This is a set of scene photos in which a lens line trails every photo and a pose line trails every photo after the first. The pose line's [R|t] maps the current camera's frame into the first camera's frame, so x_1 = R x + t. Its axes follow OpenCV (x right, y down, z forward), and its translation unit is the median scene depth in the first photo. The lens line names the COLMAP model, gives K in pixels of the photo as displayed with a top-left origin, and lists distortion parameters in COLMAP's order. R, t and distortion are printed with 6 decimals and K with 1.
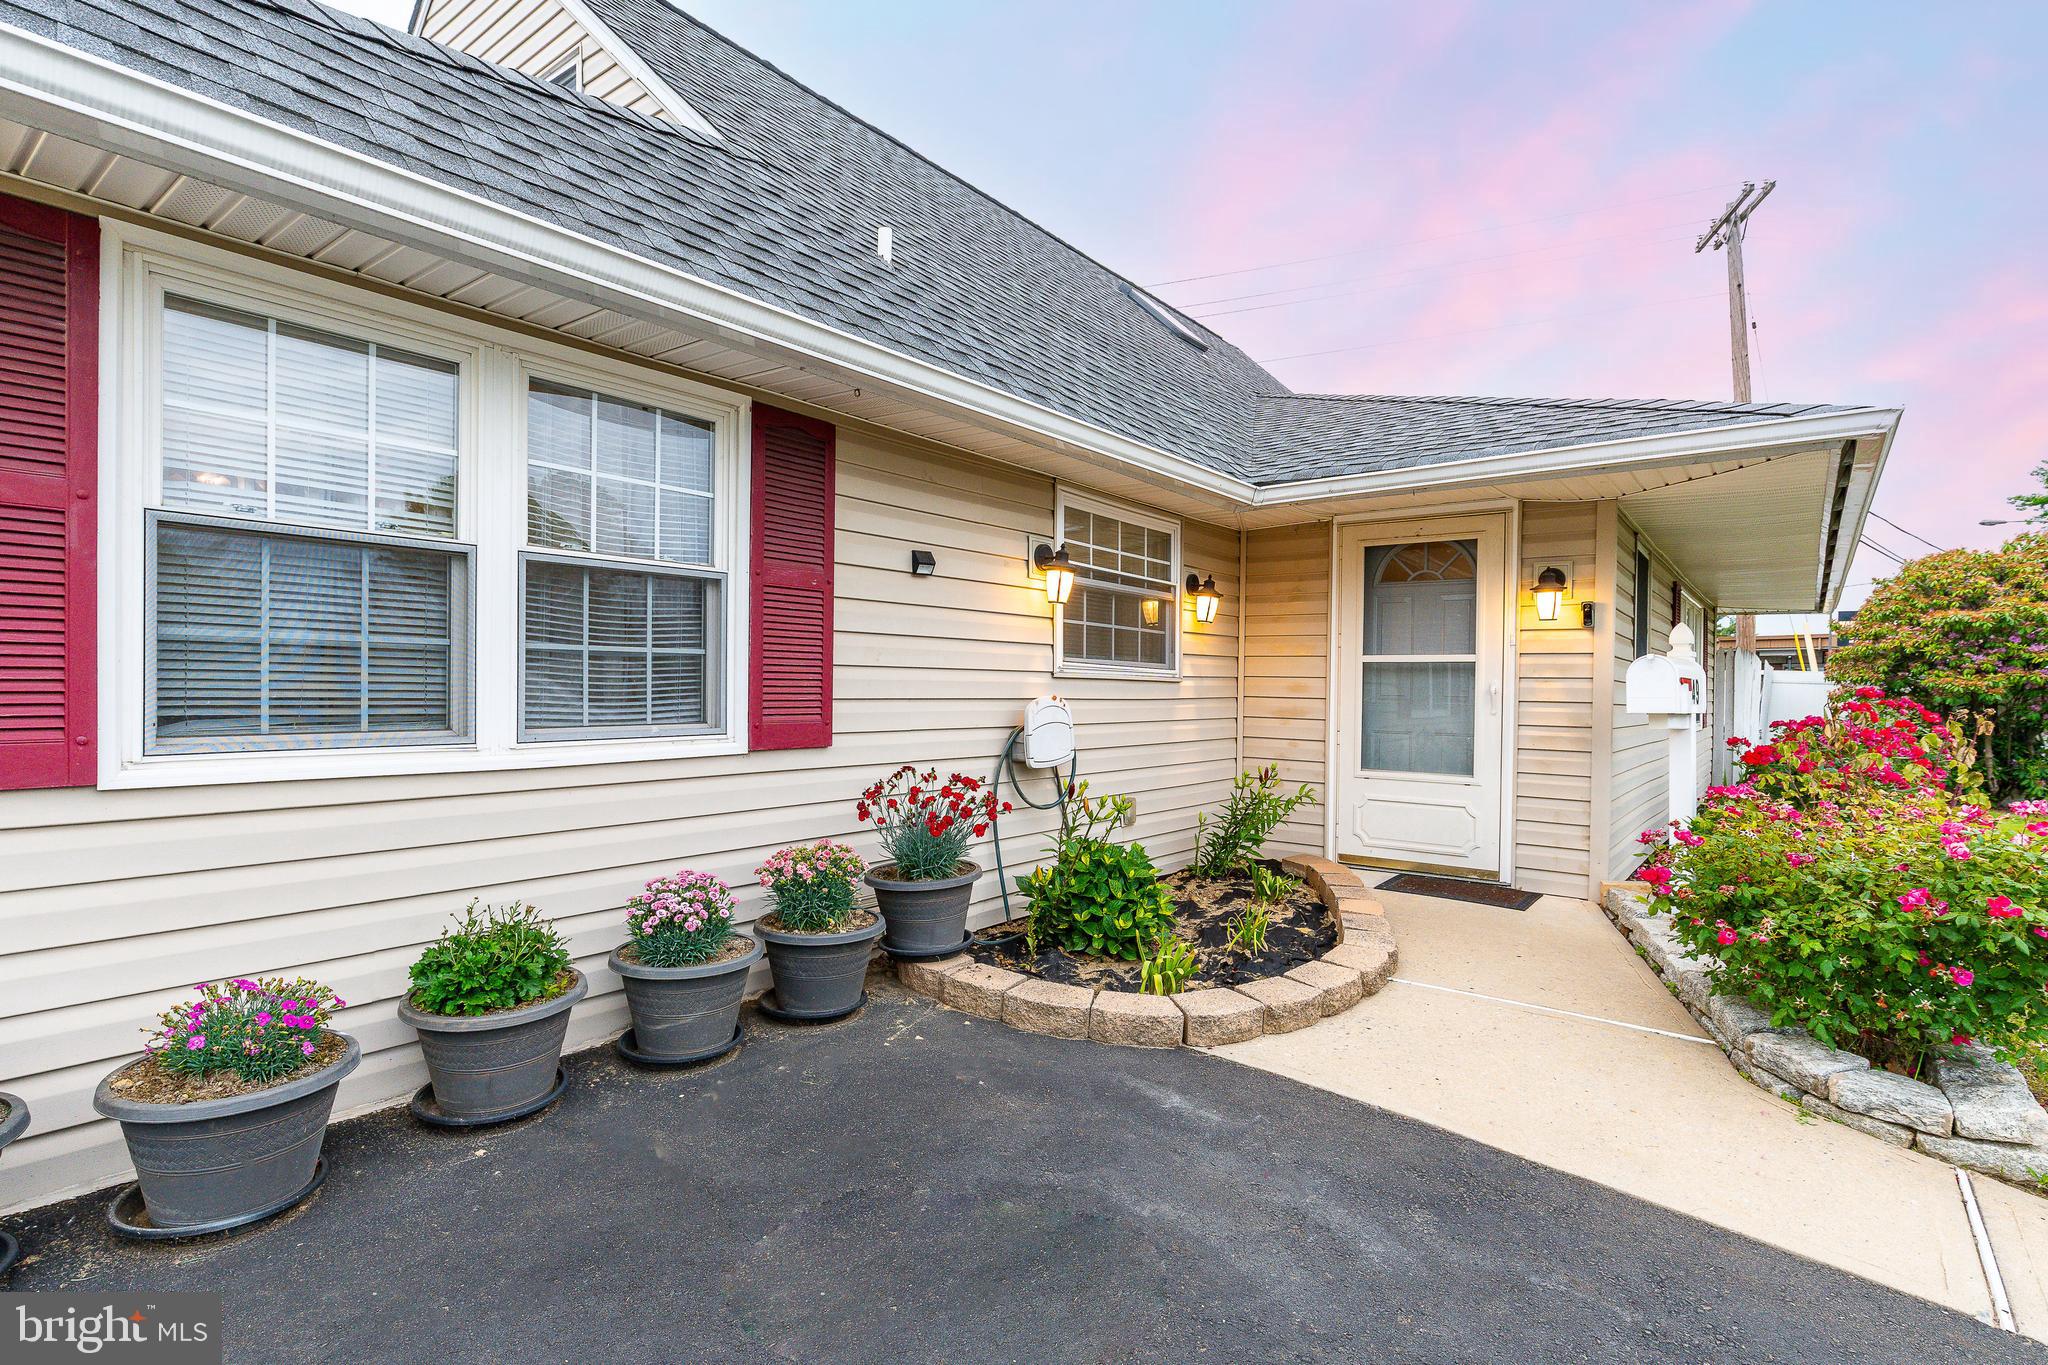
lens RADIAL K [[1034.0, 0, 1024.0], [0, 1034.0, 682.5], [0, 0, 1]] dist [-0.004141, -0.000722]
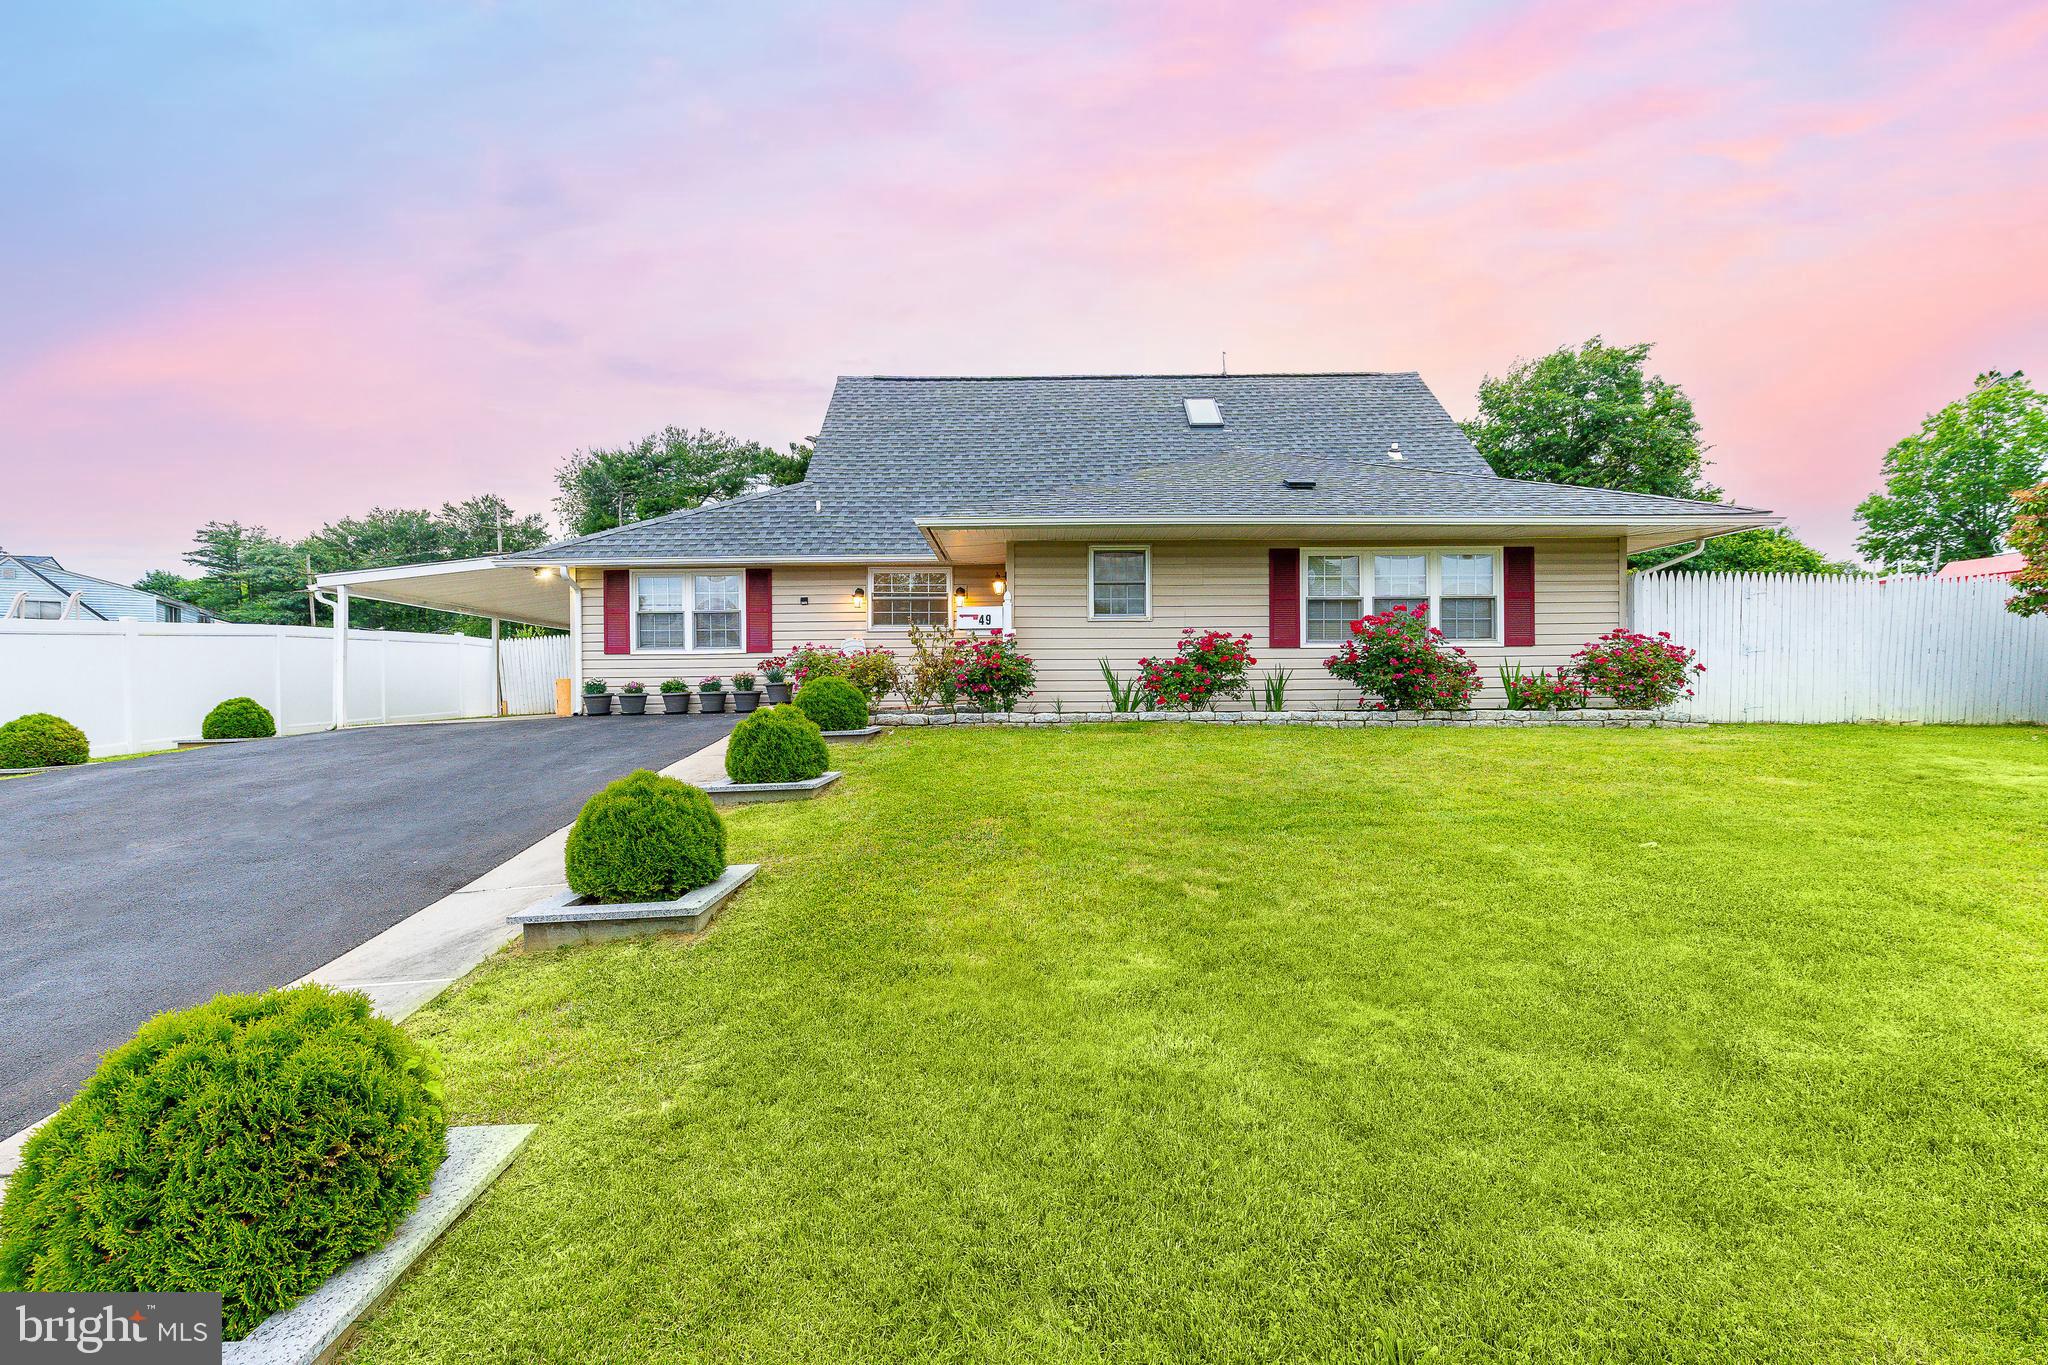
lens RADIAL K [[896.0, 0, 1024.0], [0, 896.0, 682.5], [0, 0, 1]] dist [0.008228, 0.000284]
pose [[0.579601, -0.013801, -0.814784, 2.216663], [0.018451, 0.999823, -0.003810, 0.147150], [0.814692, -0.012825, 0.579752, -0.123020]]
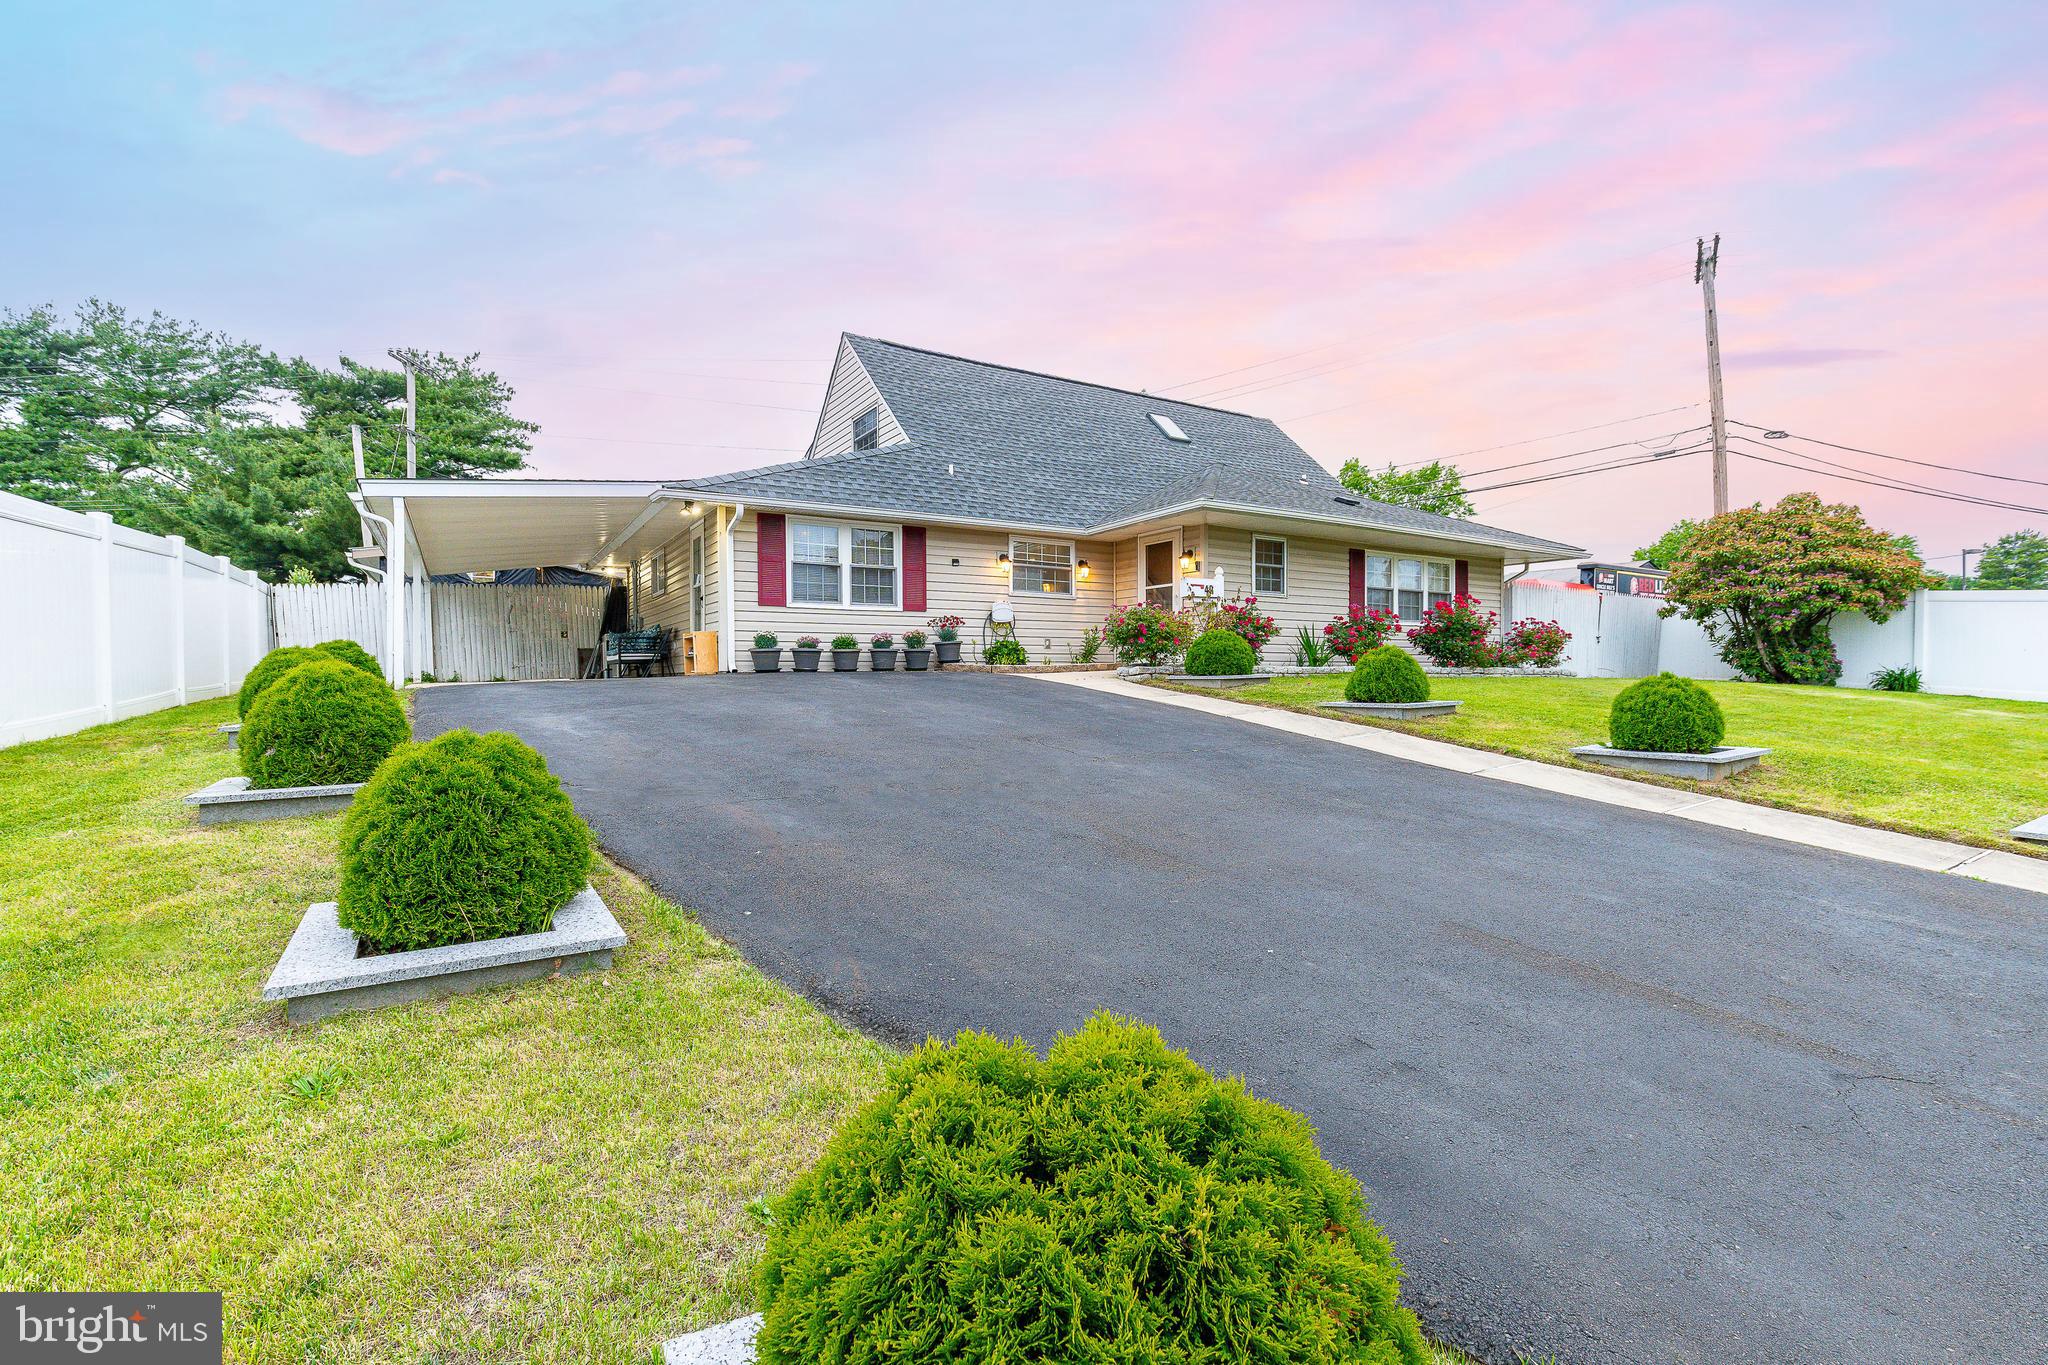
lens RADIAL K [[926.7, 0, 945.7], [0, 926.7, 682.3], [0, 0, 1]] dist [0.003164, 0.000022]
pose [[0.915211, -0.005678, -0.402936, 0.911492], [0.010016, 0.999912, 0.008660, 0.213157], [0.402851, -0.011962, 0.915187, -1.529741]]
